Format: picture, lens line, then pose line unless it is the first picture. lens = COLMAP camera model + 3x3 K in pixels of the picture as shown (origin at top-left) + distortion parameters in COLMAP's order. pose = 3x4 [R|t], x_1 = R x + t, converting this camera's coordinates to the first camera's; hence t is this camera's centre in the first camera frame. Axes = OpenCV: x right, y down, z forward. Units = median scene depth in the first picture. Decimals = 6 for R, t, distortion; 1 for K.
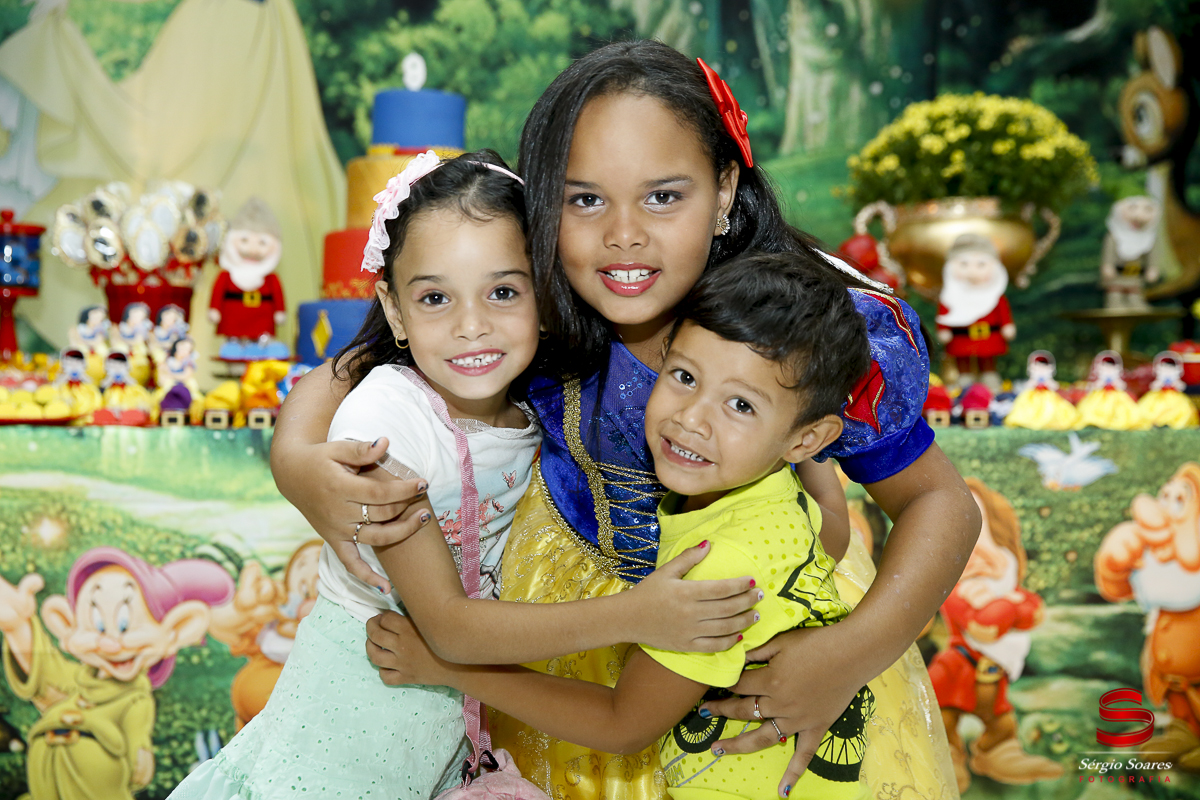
lens RADIAL K [[1630.6, 0, 600.5], [0, 1630.6, 399.0], [0, 0, 1]] dist [0.093454, 0.027376]
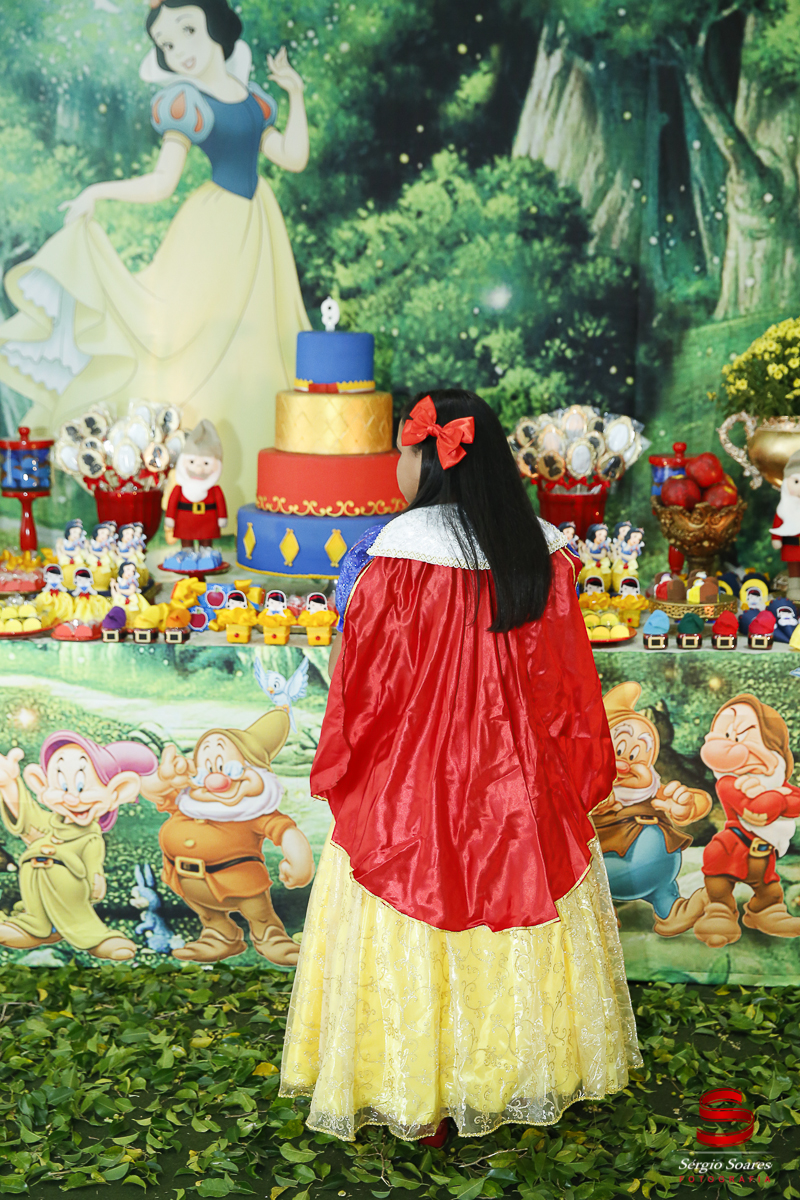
lens RADIAL K [[1657.5, 0, 400.7], [0, 1657.5, 618.8], [0, 0, 1]] dist [0.076230, 0.082689]
pose [[0.973483, 0.032159, -0.226486, 0.245552], [0.004675, 0.987066, 0.160249, -0.195554], [0.228710, -0.157059, 0.960742, -0.210463]]
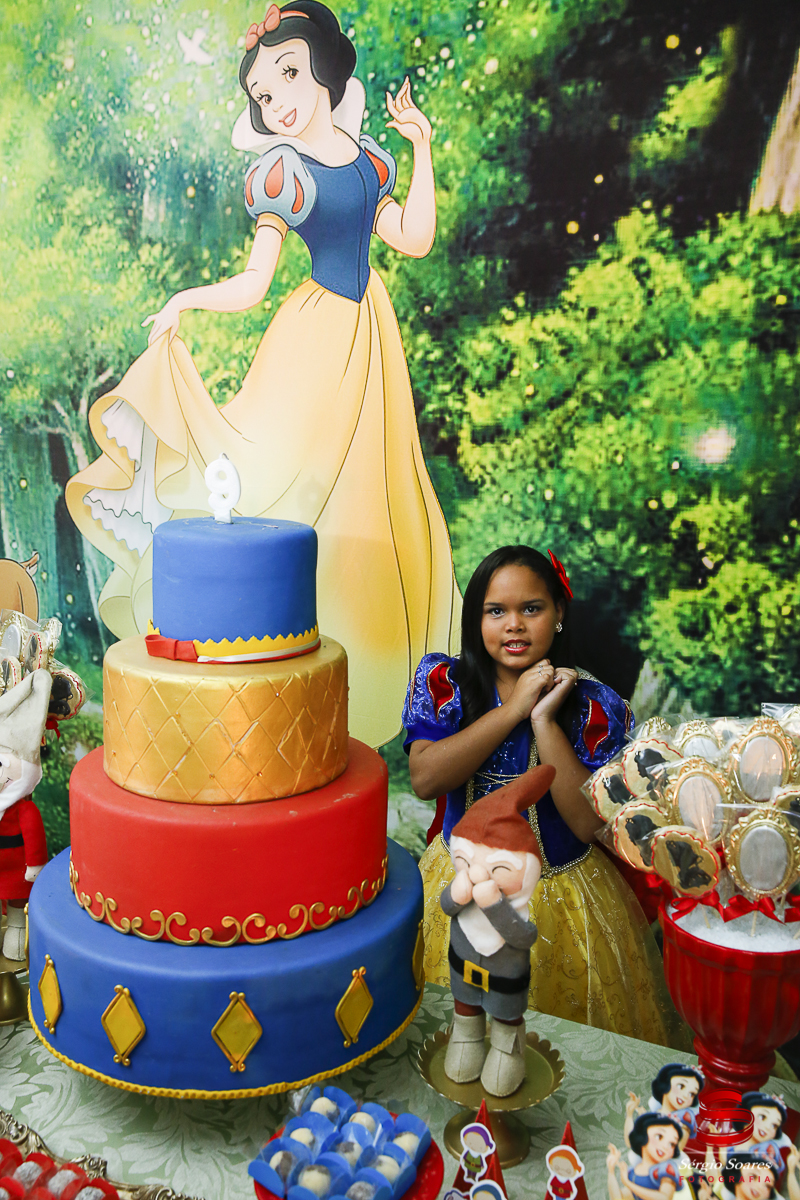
lens RADIAL K [[1038.5, 0, 397.5], [0, 1038.5, 600.8], [0, 0, 1]] dist [-0.050652, 0.099739]
pose [[0.816022, 0.094595, -0.570228, 0.164135], [-0.015297, 0.989706, 0.142292, -0.238788], [0.577819, -0.107391, 0.809069, 0.833778]]
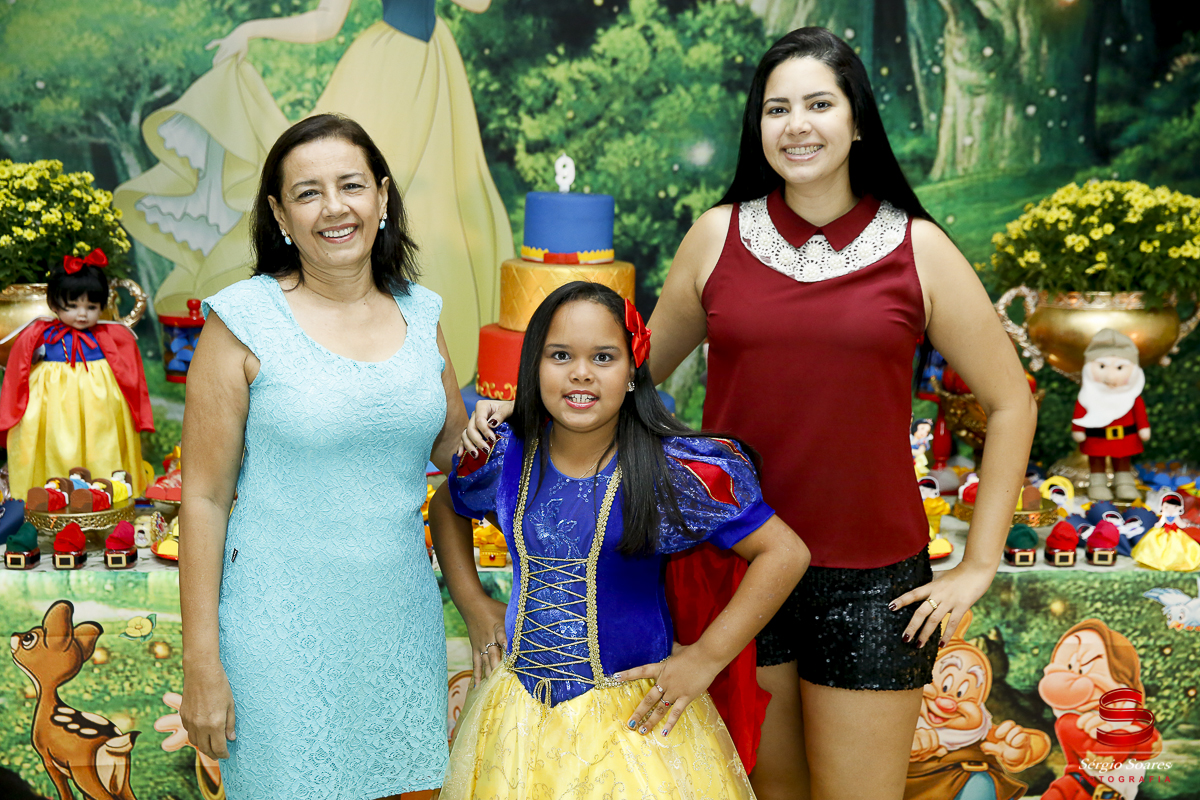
lens RADIAL K [[1560.0, 0, 600.8], [0, 1560.0, 402.1], [0, 0, 1]] dist [0.078867, 0.060515]
pose [[0.994076, 0.019150, -0.106987, 0.020346], [-0.004575, 0.990856, 0.134846, -0.212706], [0.108591, -0.133557, 0.985074, 0.006131]]
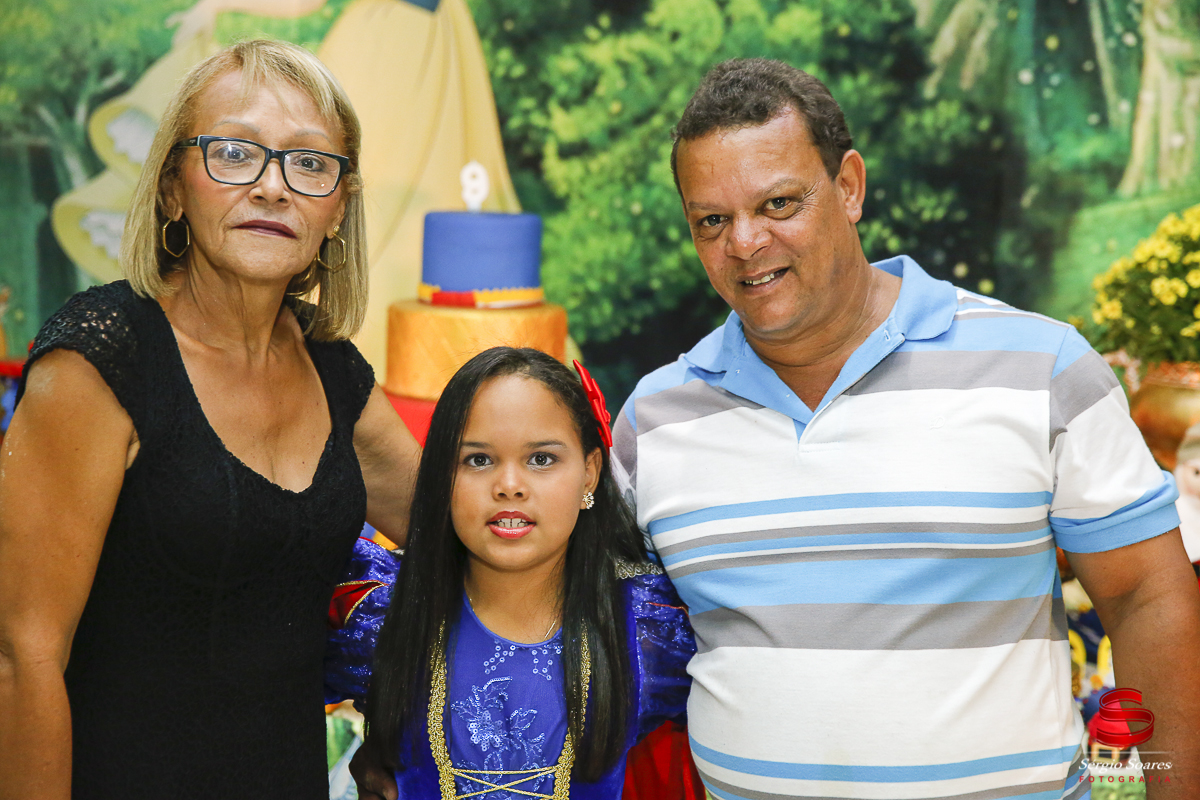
lens RADIAL K [[2083.0, 0, 599.3], [0, 2083.0, 400.5], [0, 0, 1]] dist [0.209396, -0.149087]
pose [[0.936196, 0.044800, -0.348611, 0.330641], [-0.012170, 0.995381, 0.095233, -0.216923], [0.351267, -0.084914, 0.932417, 0.096068]]
